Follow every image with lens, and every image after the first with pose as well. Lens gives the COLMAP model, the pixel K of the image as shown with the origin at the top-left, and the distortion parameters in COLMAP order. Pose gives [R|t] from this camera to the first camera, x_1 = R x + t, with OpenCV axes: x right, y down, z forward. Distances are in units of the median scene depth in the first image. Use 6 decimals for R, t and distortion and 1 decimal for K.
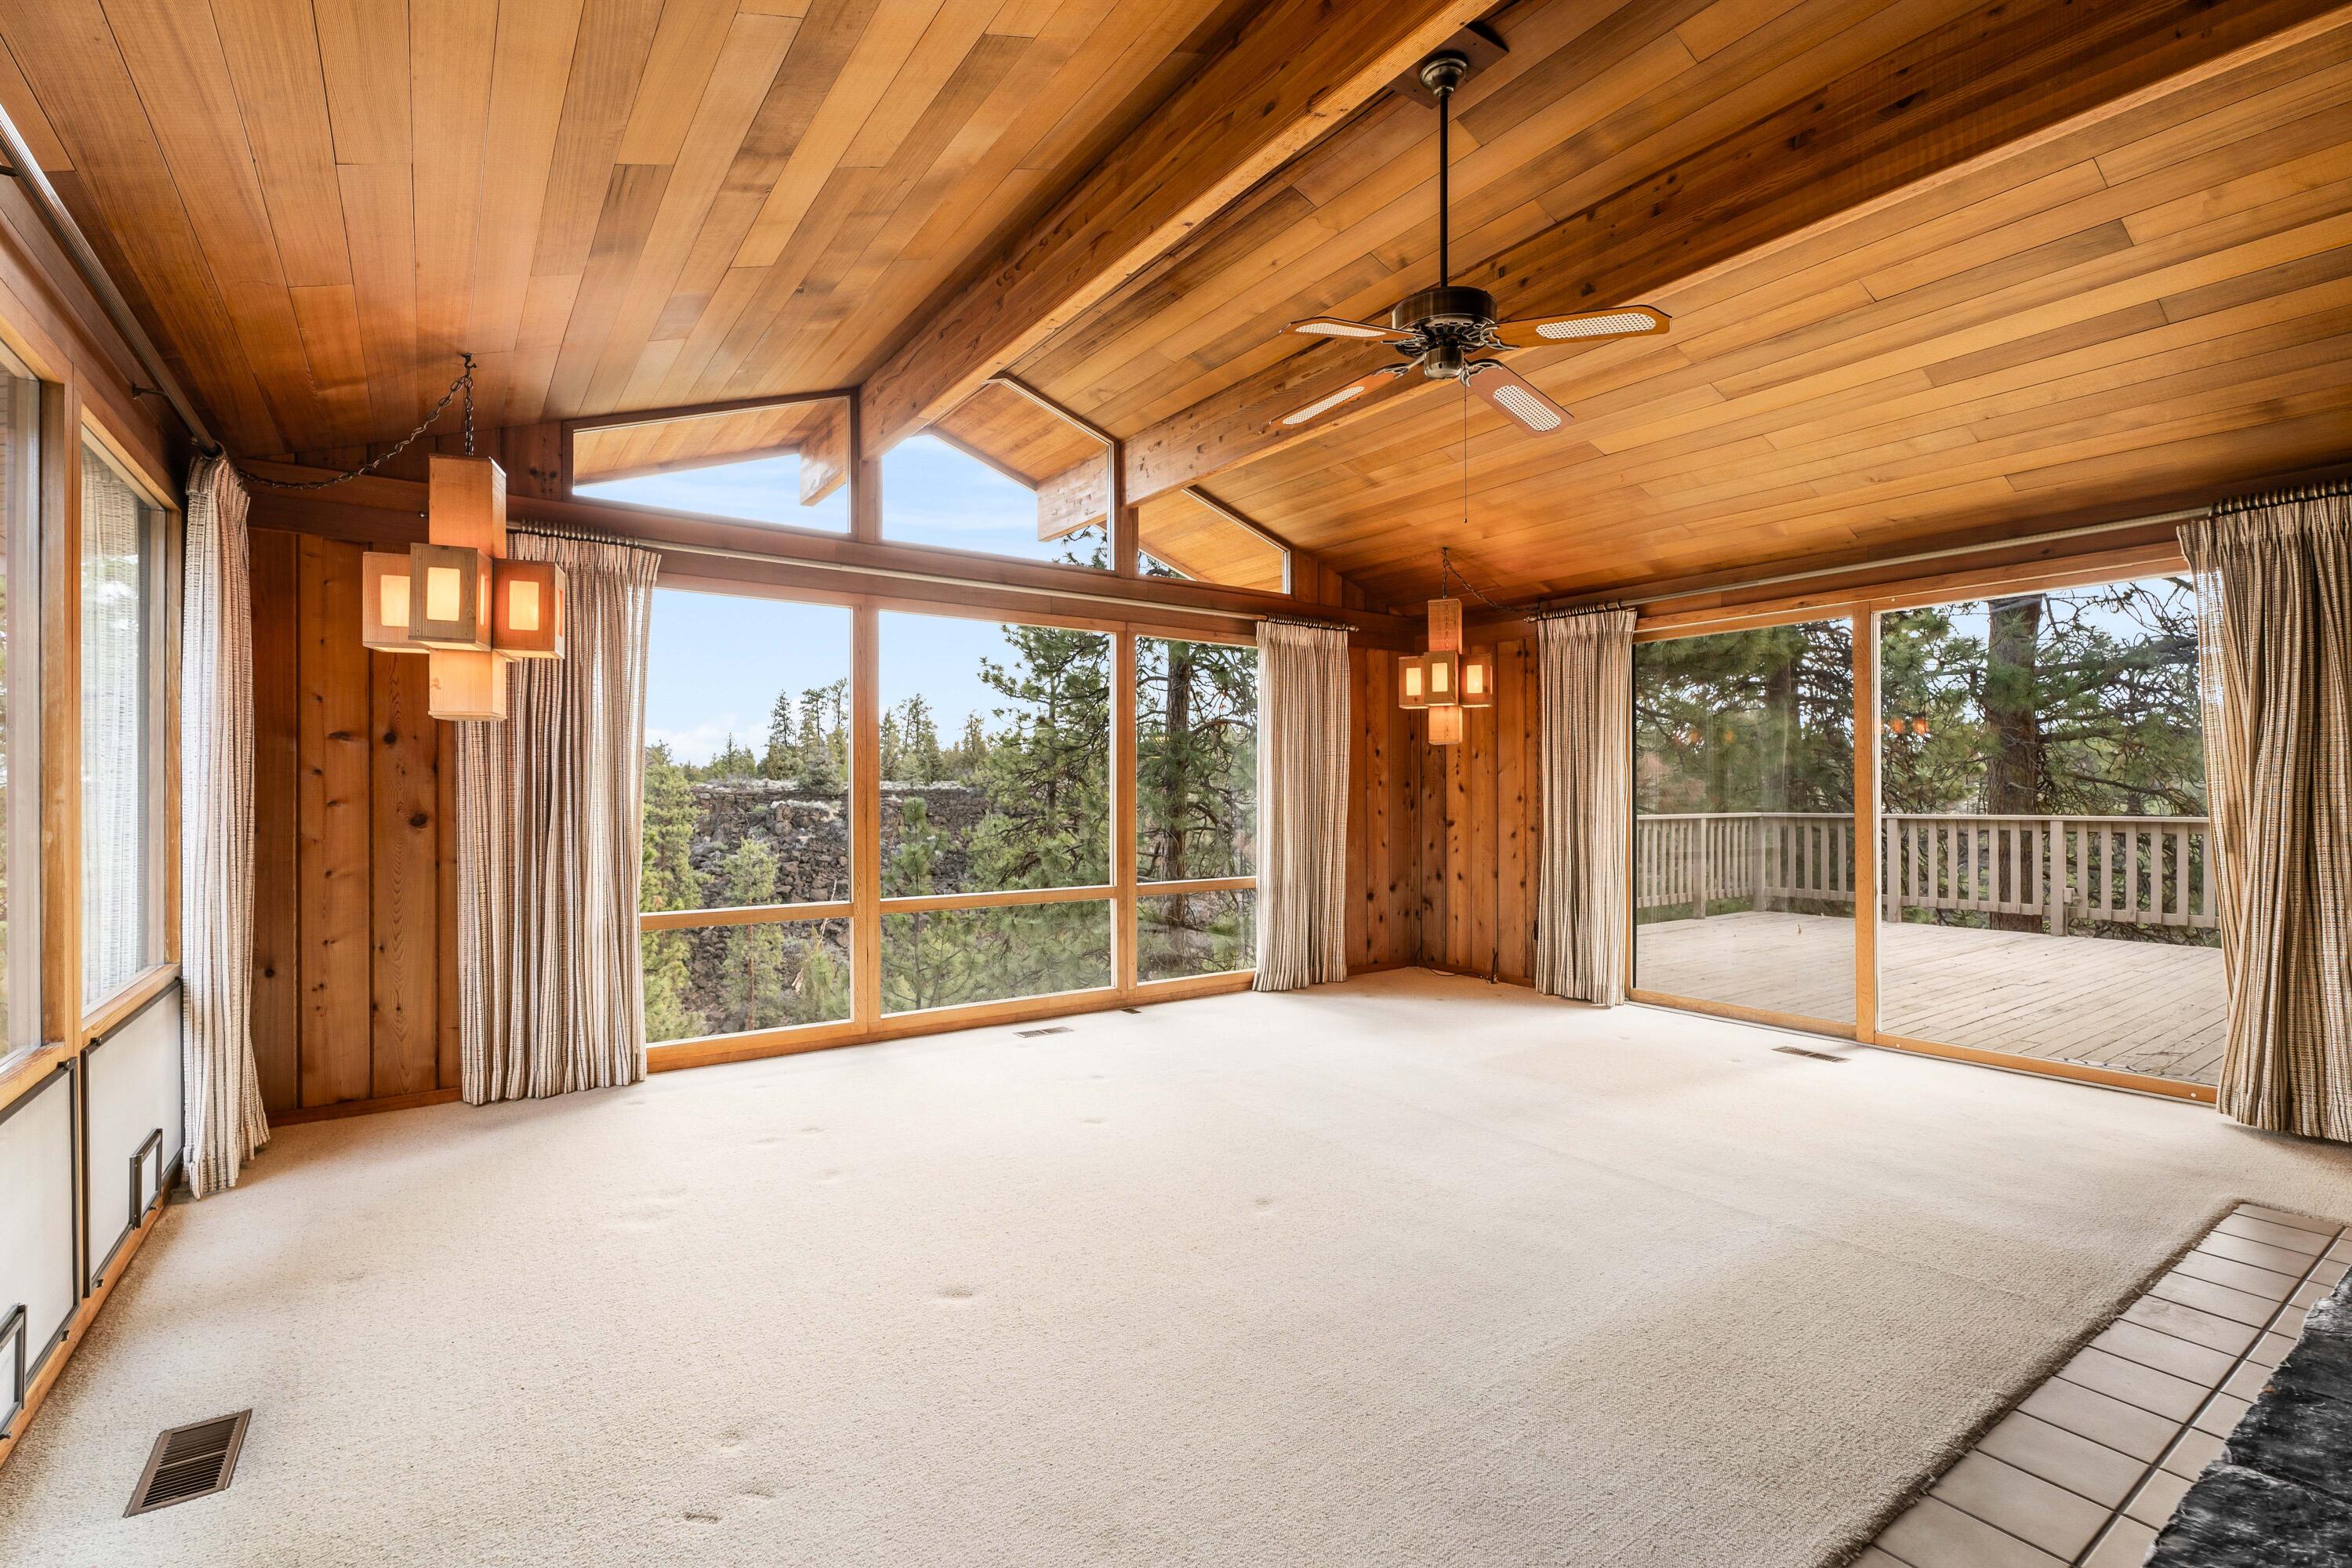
lens RADIAL K [[1053.6, 0, 1170.1], [0, 1053.6, 791.1], [0, 0, 1]] dist [0.008228, -0.004594]
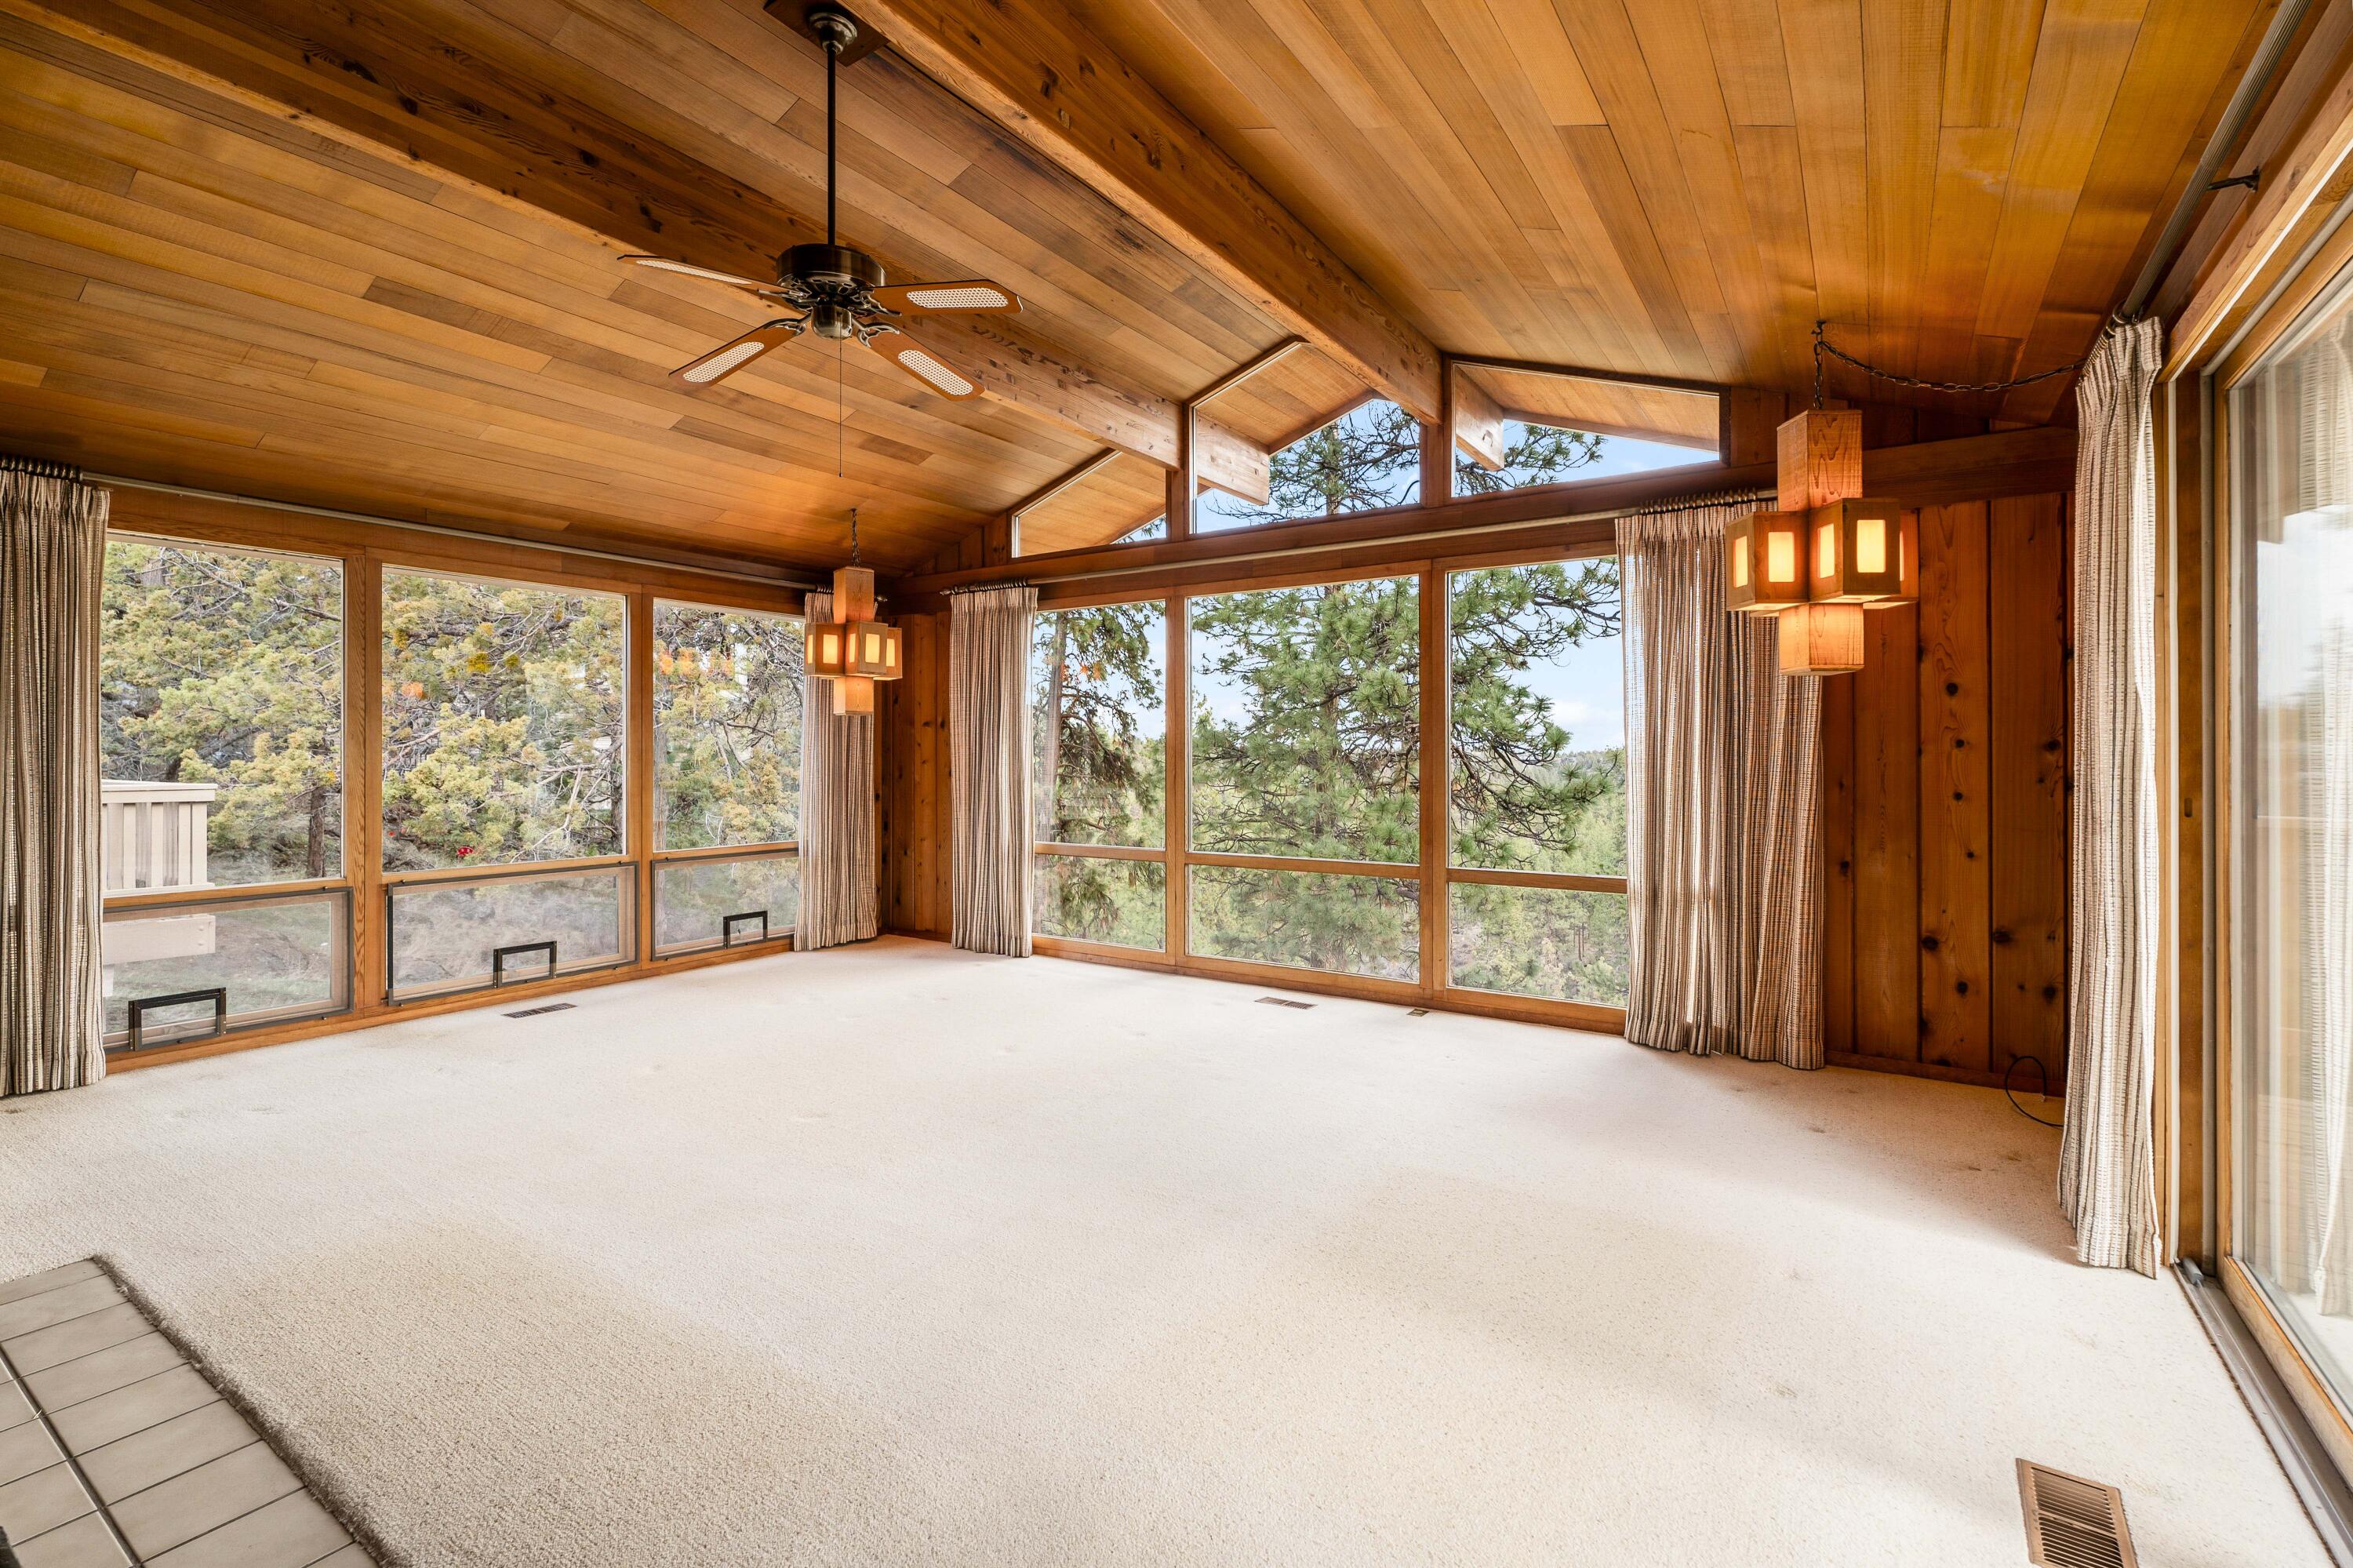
lens RADIAL K [[1054.1, 0, 1174.0], [0, 1054.1, 767.8], [0, 0, 1]] dist [0.008228, -0.004594]
pose [[0.356174, 0.011439, -0.934350, 1.018412], [-0.002955, 0.999934, 0.011116, -0.000511], [0.934415, -0.001198, 0.356184, 0.747626]]
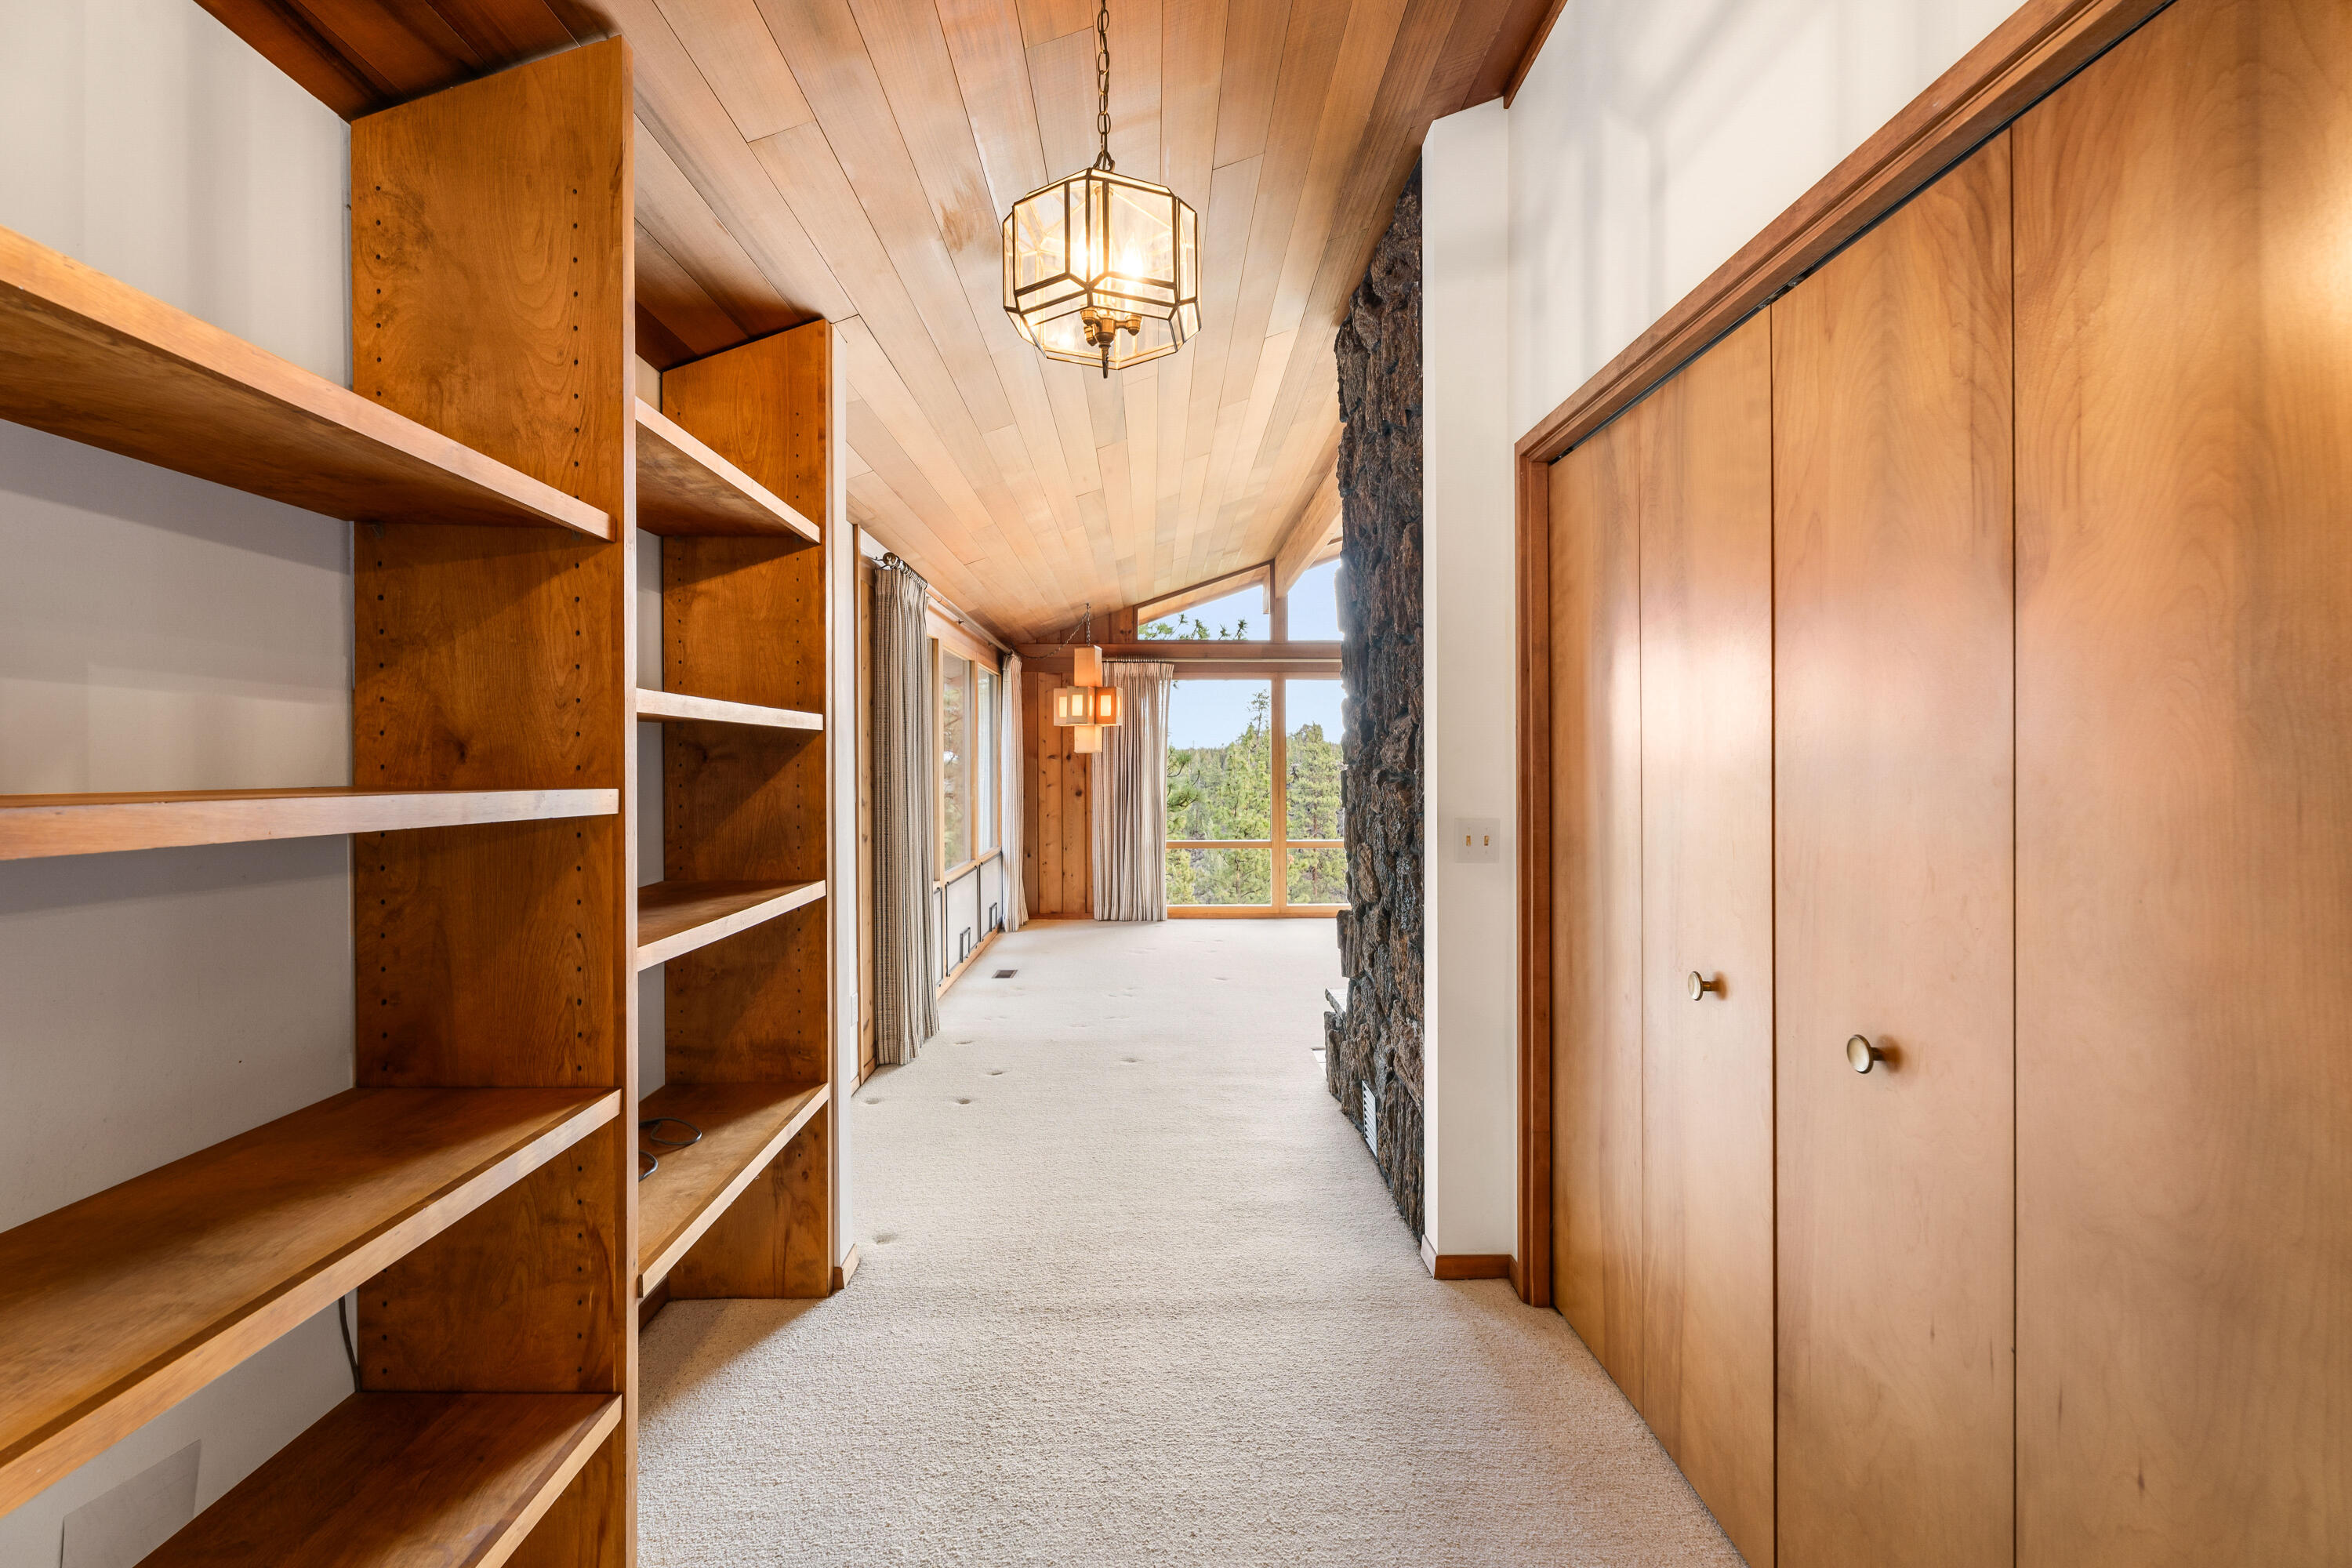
lens RADIAL K [[1053.6, 0, 1151.0], [0, 1053.6, 771.7], [0, 0, 1]] dist [0.008228, -0.004594]
pose [[0.818260, 0.002016, -0.574845, 0.735158], [0.001818, 0.999980, 0.006095, -0.033549], [0.574846, -0.006033, 0.818239, -0.782020]]
